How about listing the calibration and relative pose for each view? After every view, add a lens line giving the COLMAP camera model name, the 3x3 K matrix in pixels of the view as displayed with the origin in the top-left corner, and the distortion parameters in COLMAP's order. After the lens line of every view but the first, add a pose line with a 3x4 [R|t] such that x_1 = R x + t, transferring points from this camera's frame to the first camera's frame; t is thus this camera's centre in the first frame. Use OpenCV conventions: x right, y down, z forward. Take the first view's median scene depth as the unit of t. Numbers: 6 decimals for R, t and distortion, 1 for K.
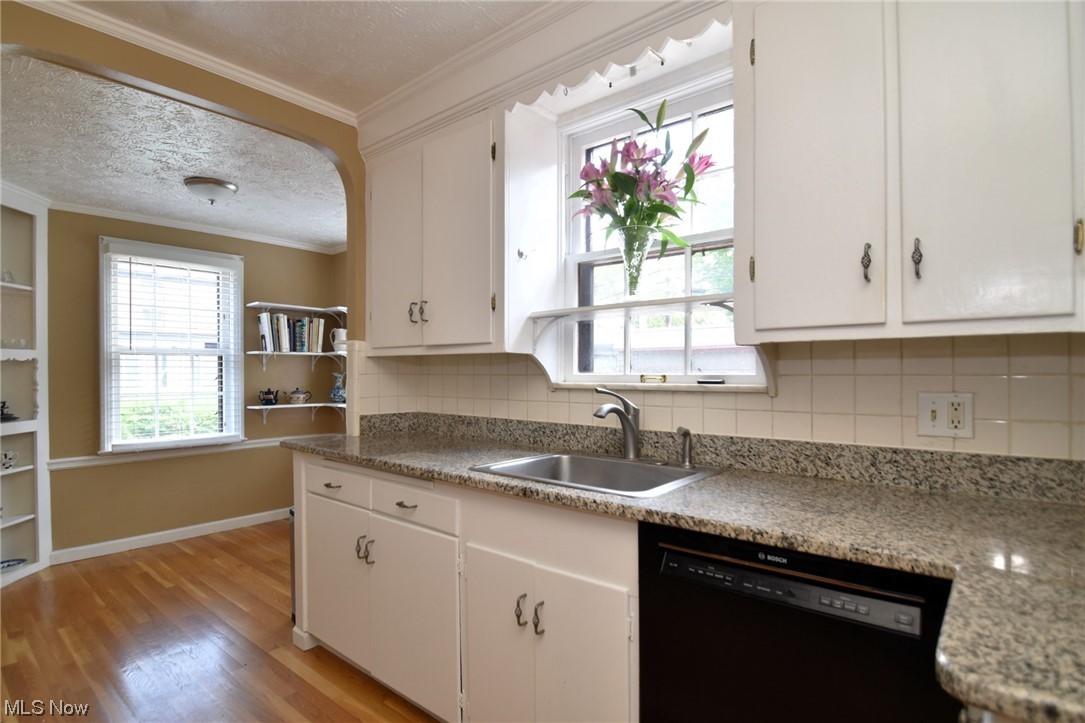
lens RADIAL K [[547.6, 0, 540.3], [0, 547.6, 374.3], [0, 0, 1]] dist [-0.001443, -0.013428]
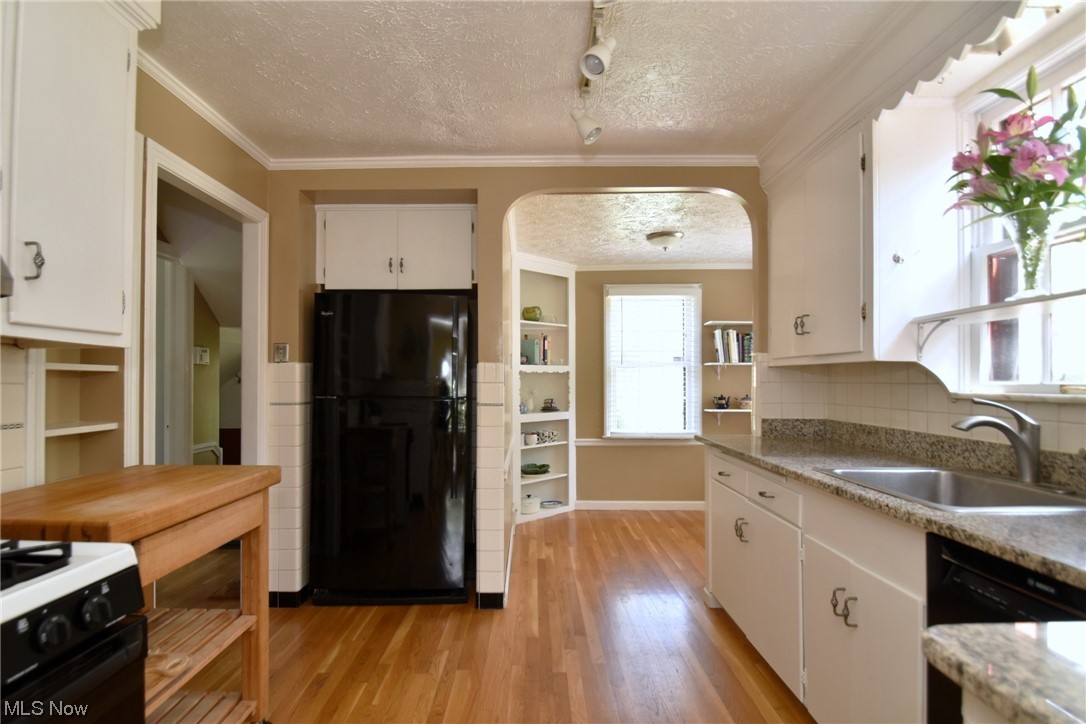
lens RADIAL K [[548.1, 0, 540.8], [0, 548.1, 374.8], [0, 0, 1]] dist [-0.001443, -0.013428]
pose [[0.654993, -0.006833, -0.755604, 0.229134], [-0.004161, 0.999911, -0.012649, 0.000500], [0.755624, 0.011429, 0.654906, -0.088658]]
